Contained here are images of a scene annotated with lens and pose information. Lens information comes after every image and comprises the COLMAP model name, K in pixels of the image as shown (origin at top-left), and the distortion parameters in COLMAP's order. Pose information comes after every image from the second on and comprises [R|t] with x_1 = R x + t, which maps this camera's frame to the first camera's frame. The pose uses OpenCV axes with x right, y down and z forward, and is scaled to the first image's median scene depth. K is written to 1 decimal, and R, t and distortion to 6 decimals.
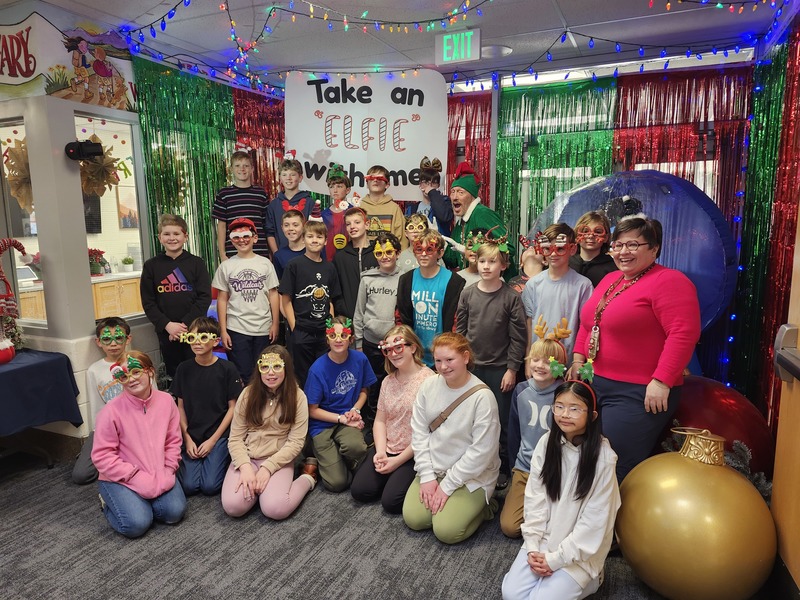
lens RADIAL K [[567.2, 0, 397.0], [0, 567.2, 311.3], [0, 0, 1]] dist [0.026581, -0.040731]
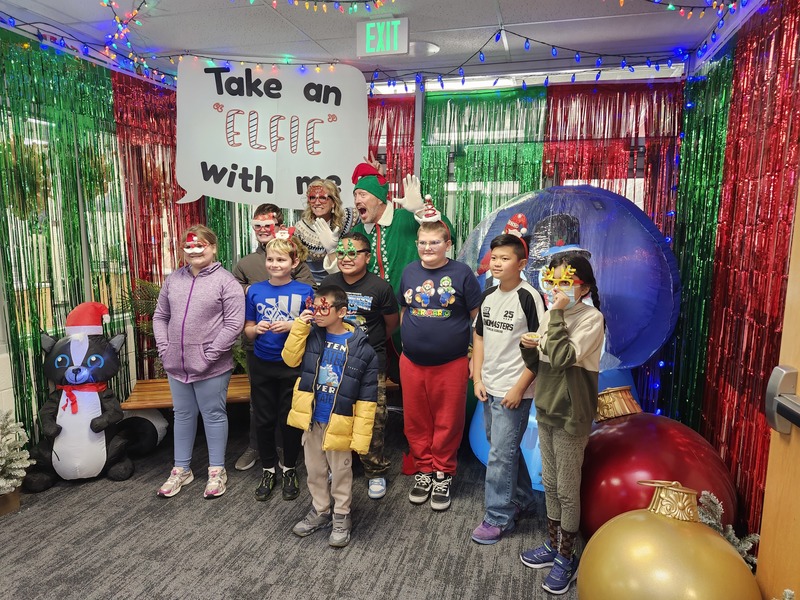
lens RADIAL K [[567.2, 0, 402.1], [0, 567.2, 313.6], [0, 0, 1]] dist [0.026581, -0.040731]
pose [[0.985648, -0.001290, 0.168809, -0.009612], [0.004404, 0.999827, -0.018072, -0.018380], [-0.168756, 0.018557, 0.985483, 0.111218]]
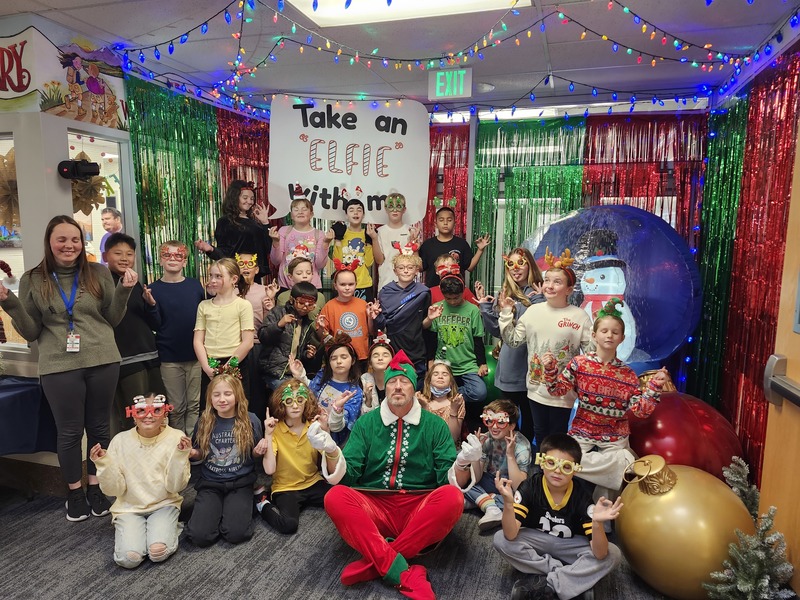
lens RADIAL K [[567.2, 0, 403.0], [0, 567.2, 309.3], [0, 0, 1]] dist [0.026581, -0.040731]
pose [[0.991950, 0.006619, 0.126455, -0.088964], [-0.003174, 0.999619, -0.027420, -0.014283], [-0.126588, 0.026798, 0.991593, -0.017933]]
